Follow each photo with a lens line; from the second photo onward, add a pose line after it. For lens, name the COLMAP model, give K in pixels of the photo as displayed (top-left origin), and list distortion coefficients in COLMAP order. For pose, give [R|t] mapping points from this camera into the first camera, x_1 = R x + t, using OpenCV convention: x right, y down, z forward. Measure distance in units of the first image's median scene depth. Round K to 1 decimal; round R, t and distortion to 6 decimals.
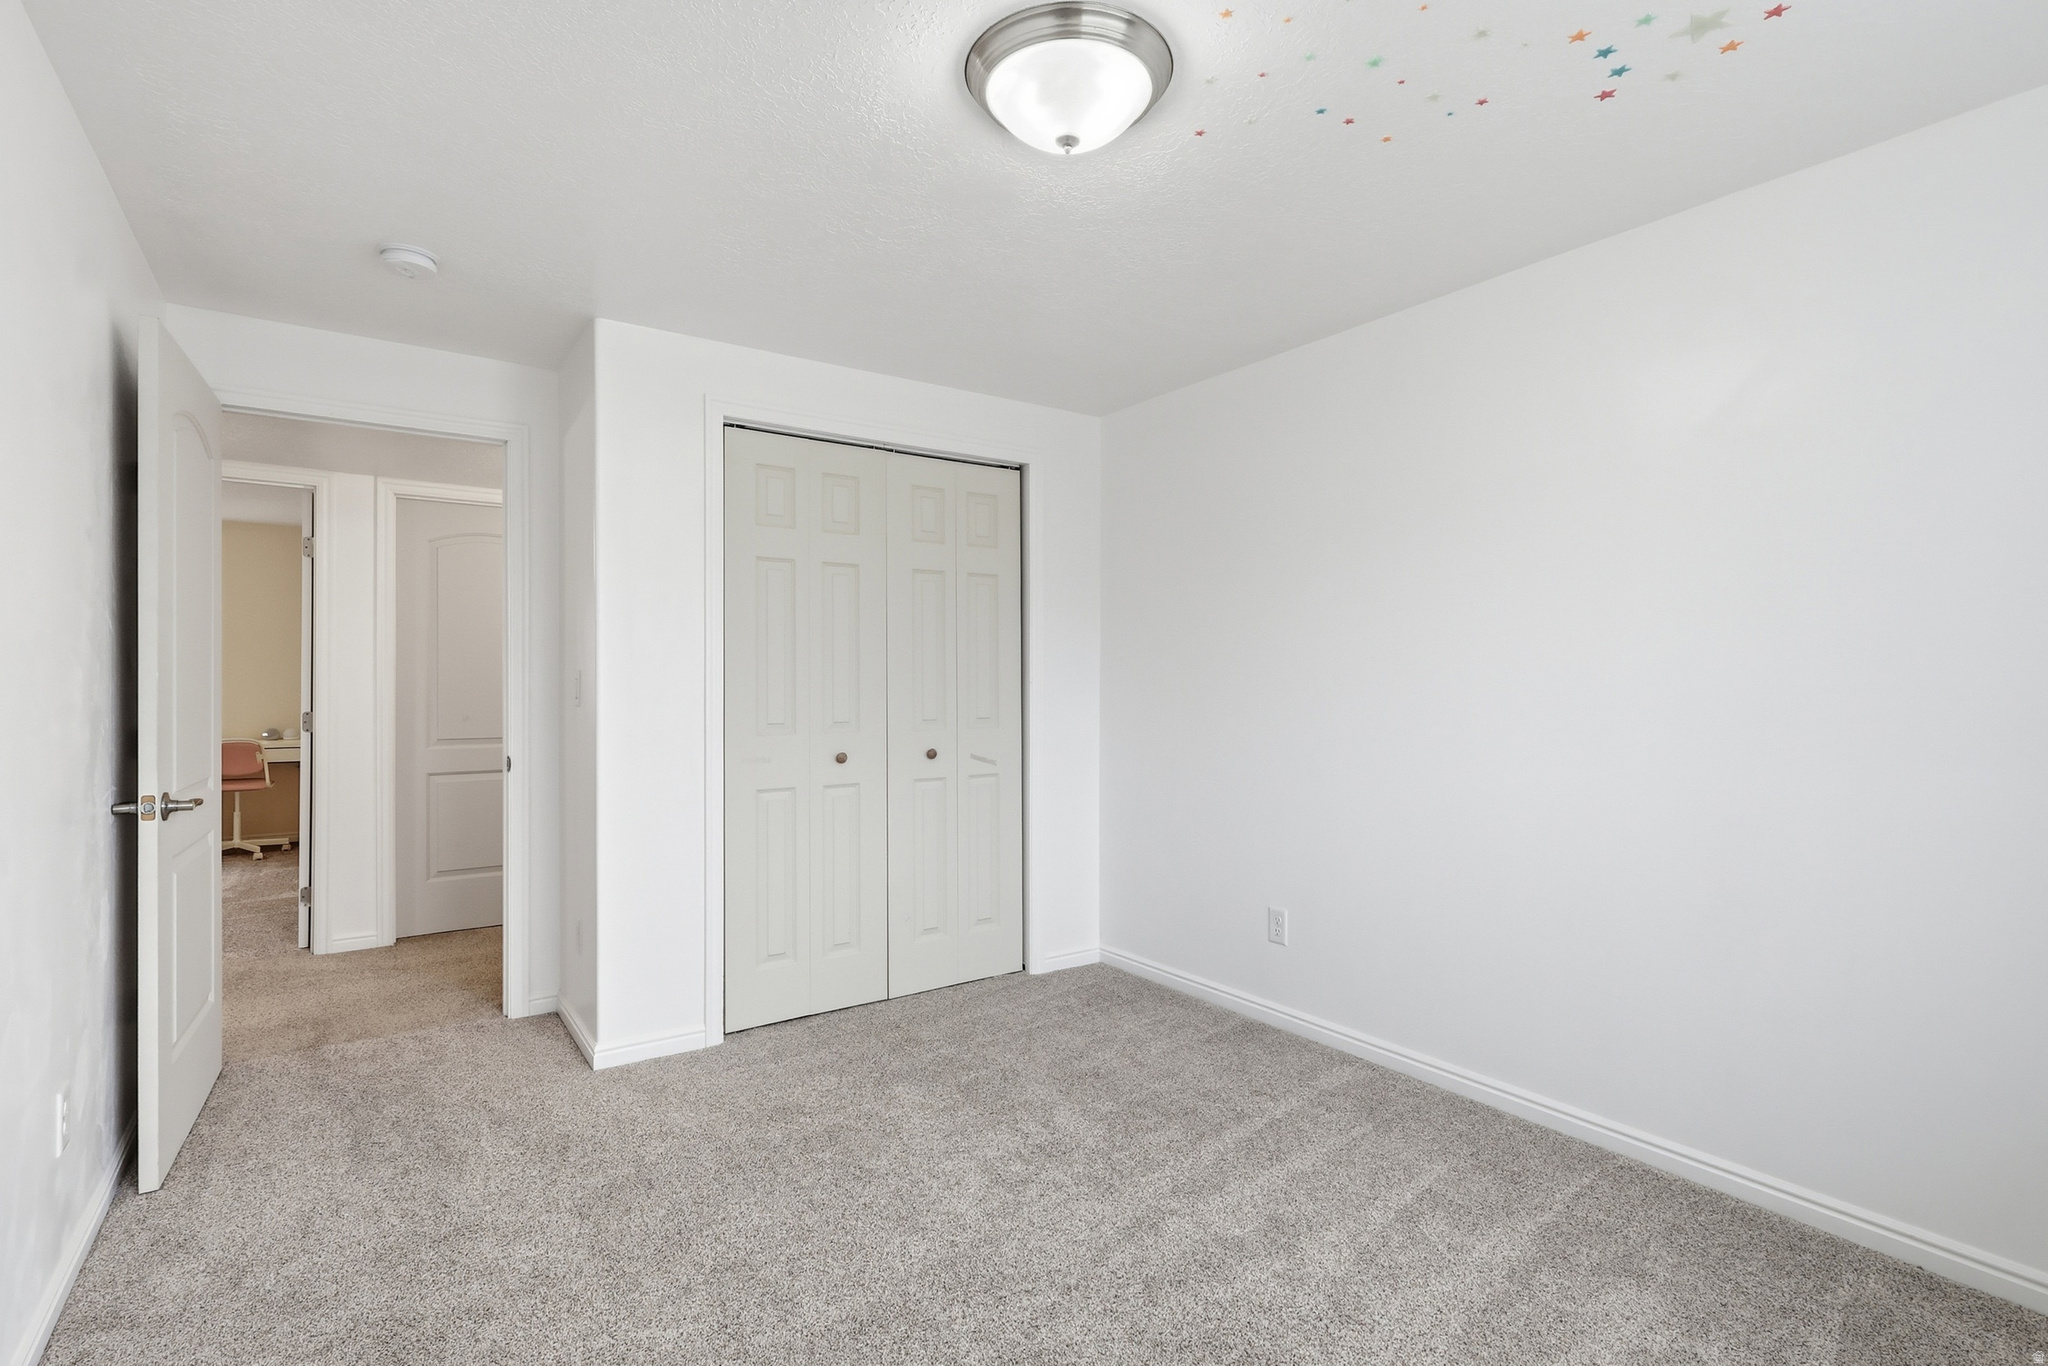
lens RADIAL K [[951.5, 0, 1020.0], [0, 951.5, 679.1], [0, 0, 1]] dist [-0.002847, -0.000426]
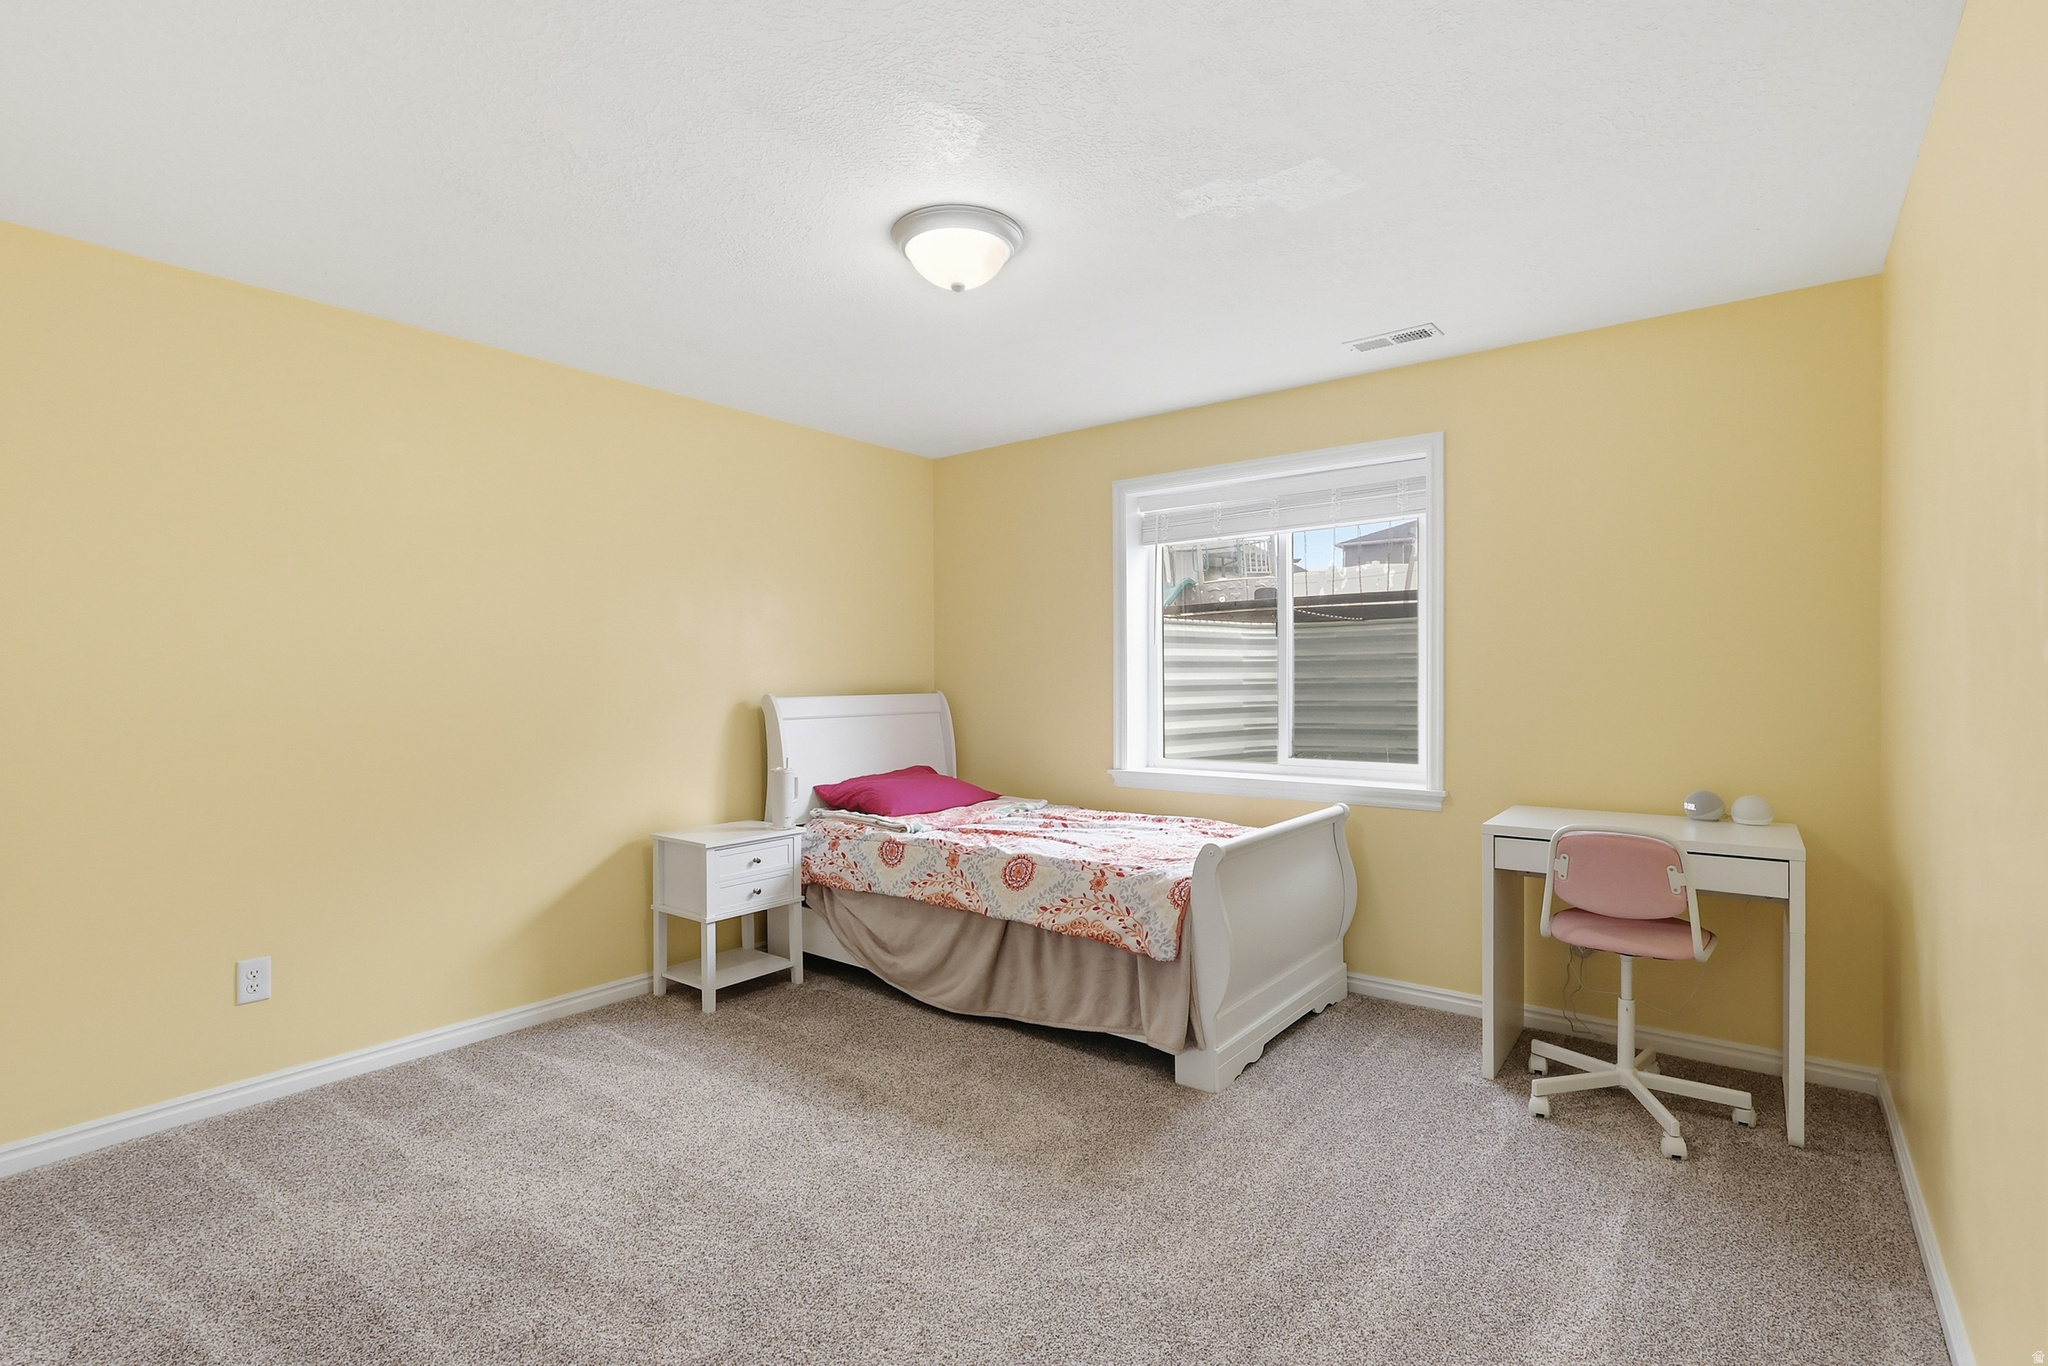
lens RADIAL K [[951.5, 0, 1020.0], [0, 951.5, 679.1], [0, 0, 1]] dist [-0.002847, -0.000426]
pose [[0.279162, -0.002612, -0.960240, -0.507278], [0.007951, 0.999968, -0.000409, -0.000103], [0.960211, -0.007521, 0.279174, 0.640355]]
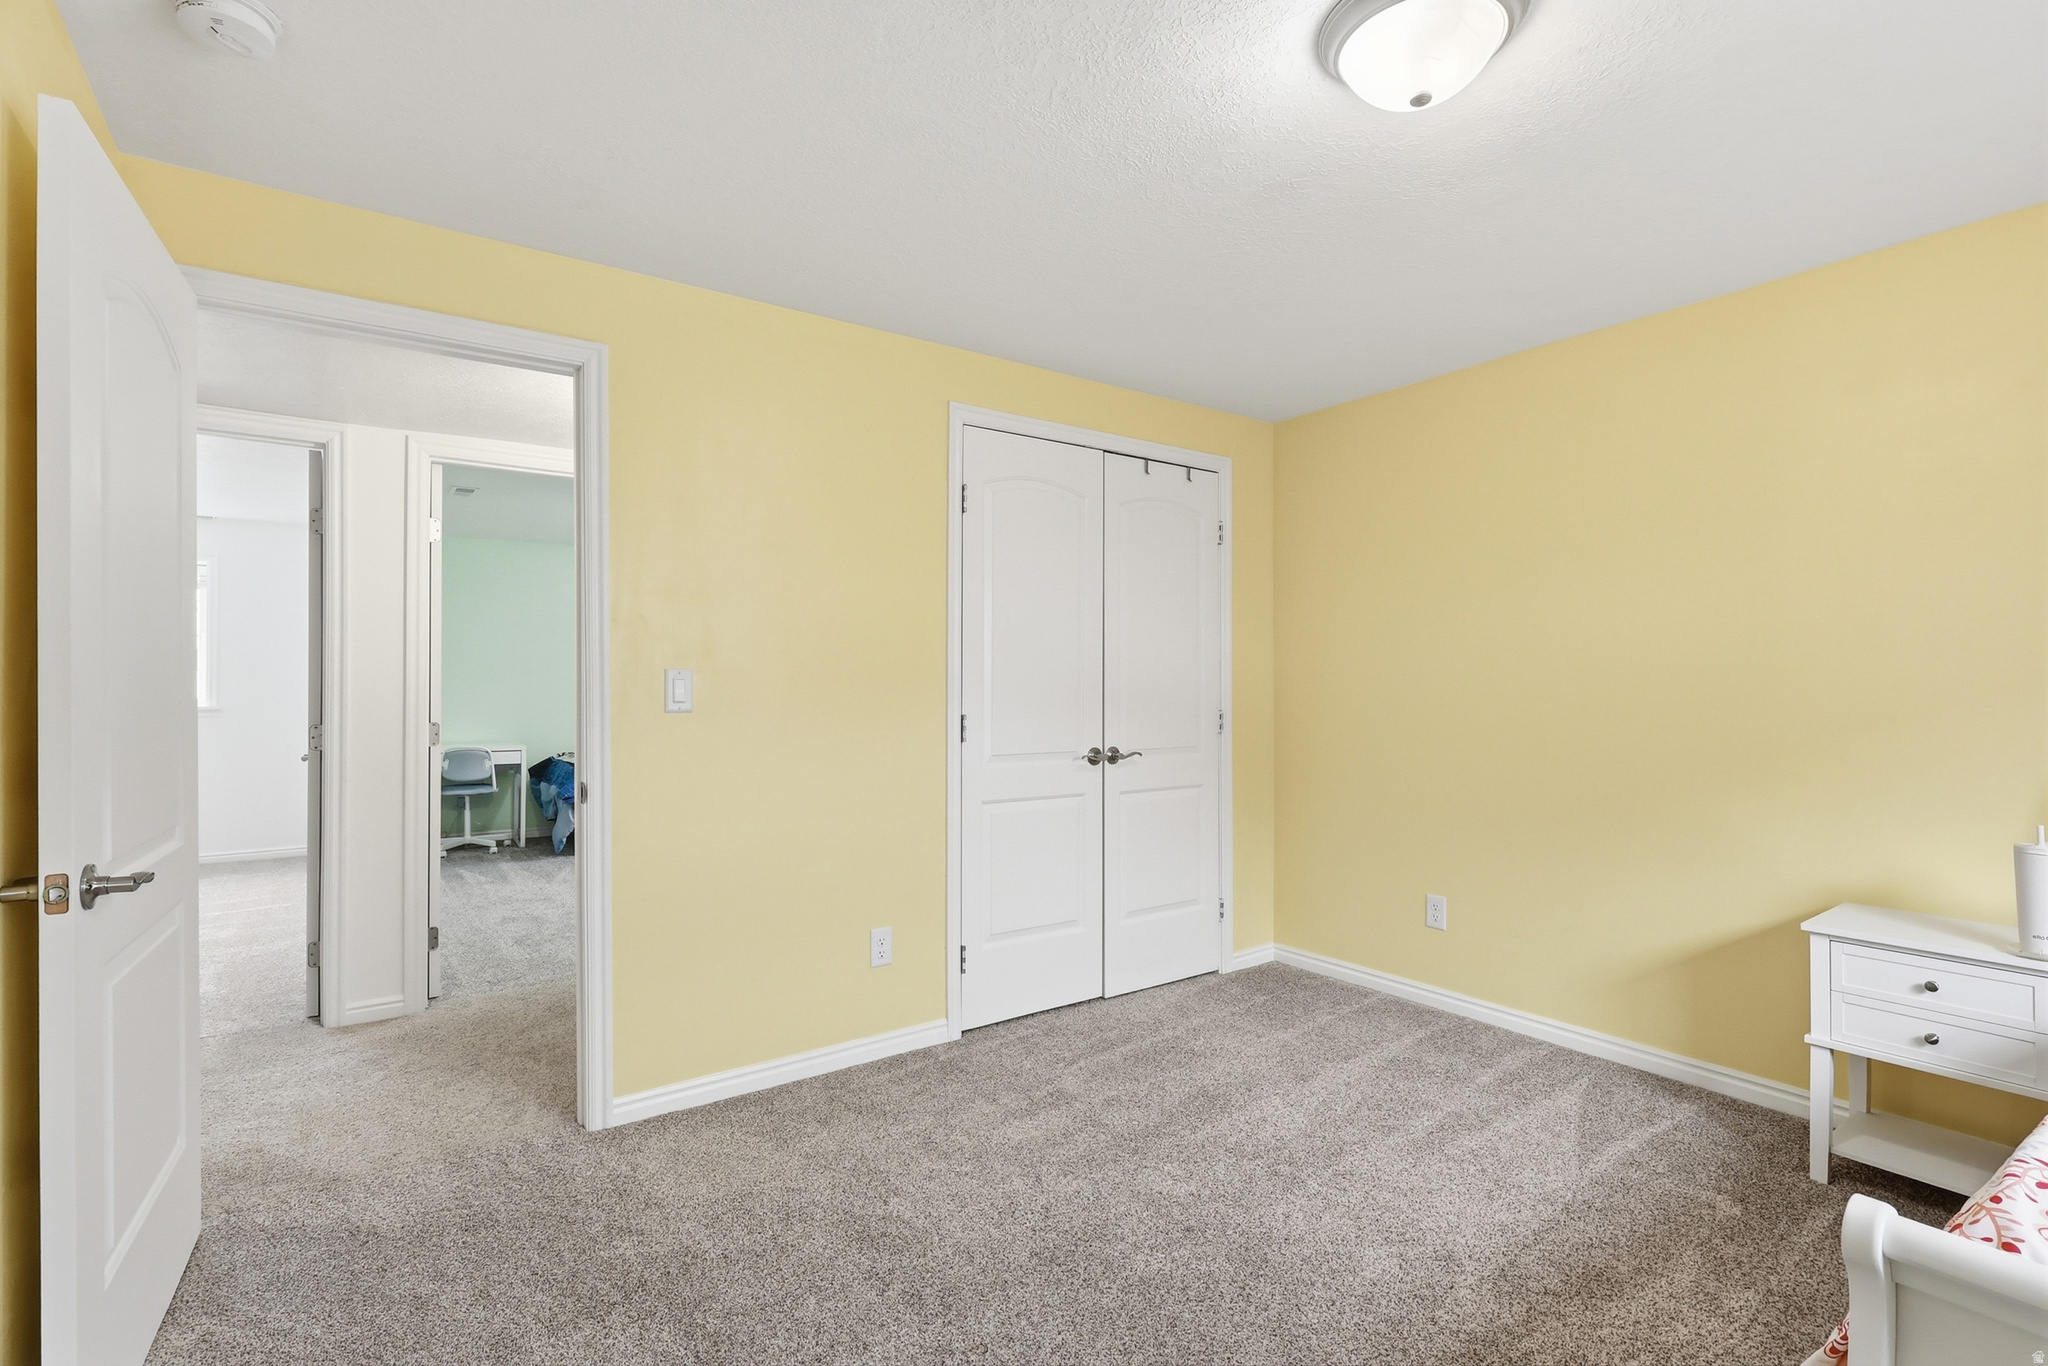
lens RADIAL K [[951.5, 0, 1020.0], [0, 951.5, 679.1], [0, 0, 1]] dist [-0.002847, -0.000426]
pose [[-0.999714, 0.003241, 0.023677, -0.945243], [0.003043, 0.999960, -0.008428, 0.000646], [-0.023704, -0.008354, -0.999684, 1.190770]]
